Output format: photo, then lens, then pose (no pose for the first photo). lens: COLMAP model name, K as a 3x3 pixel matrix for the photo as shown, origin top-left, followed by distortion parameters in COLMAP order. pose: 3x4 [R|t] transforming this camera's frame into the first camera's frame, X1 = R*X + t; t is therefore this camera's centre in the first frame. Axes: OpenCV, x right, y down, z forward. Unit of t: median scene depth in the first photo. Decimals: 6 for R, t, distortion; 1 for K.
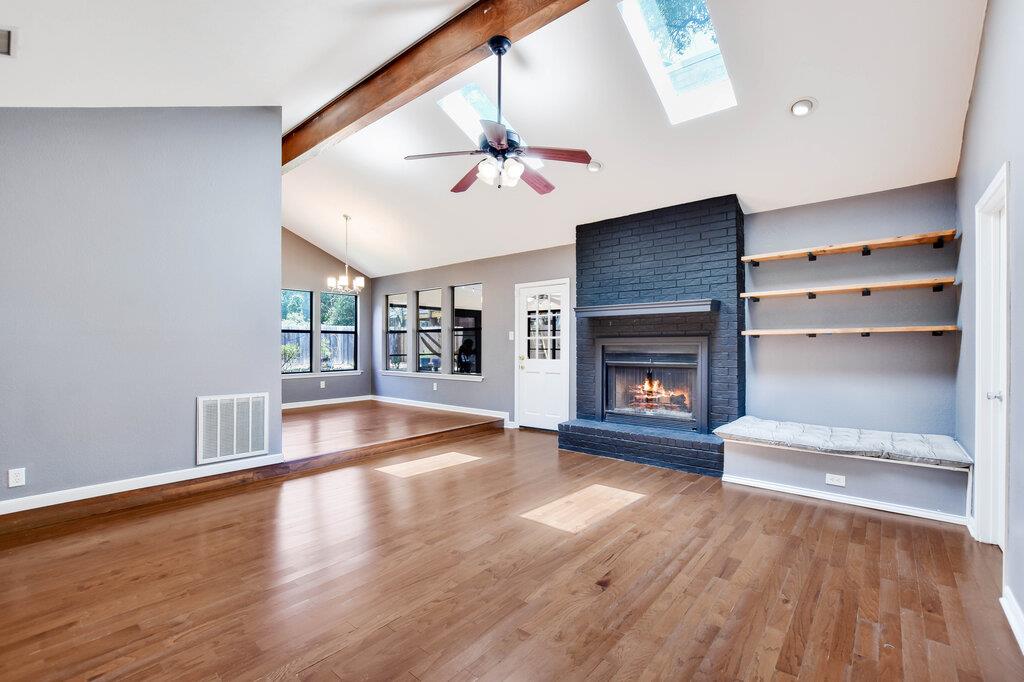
lens RADIAL K [[443.1, 0, 510.5], [0, 443.1, 343.2], [0, 0, 1]] dist [-0.016404, 0.000319]
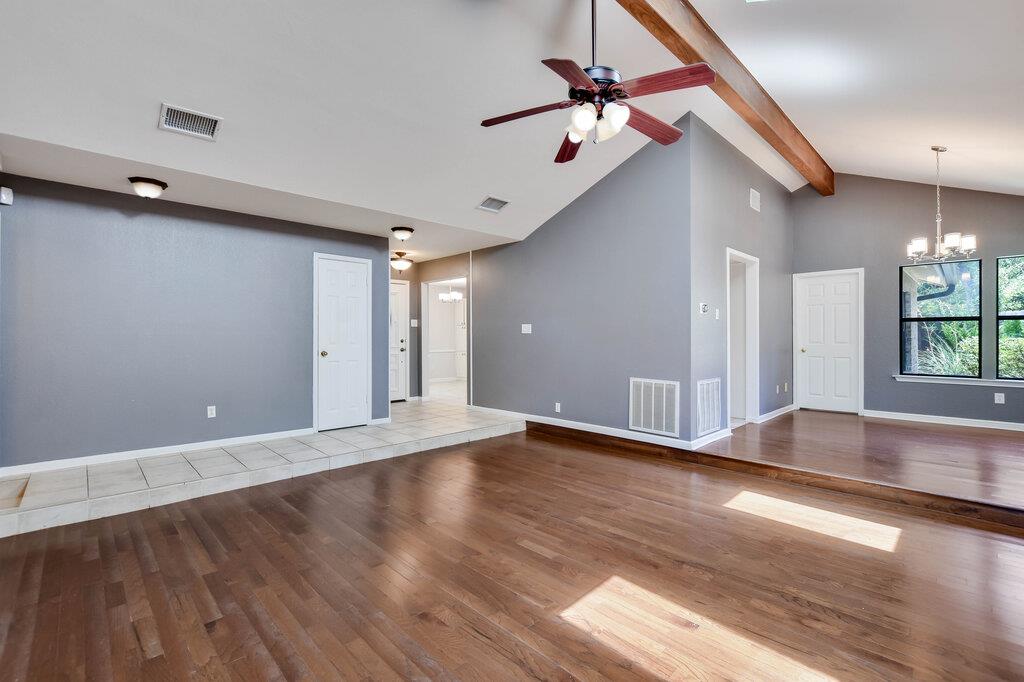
lens RADIAL K [[447.6, 0, 514.3], [0, 447.6, 336.1], [0, 0, 1]] dist [-0.018054, 0.000110]
pose [[-0.088740, 0.000069, -0.996055, 0.594441], [0.004343, 0.999991, -0.000318, -0.003893], [0.996045, -0.004354, -0.088740, 0.699102]]
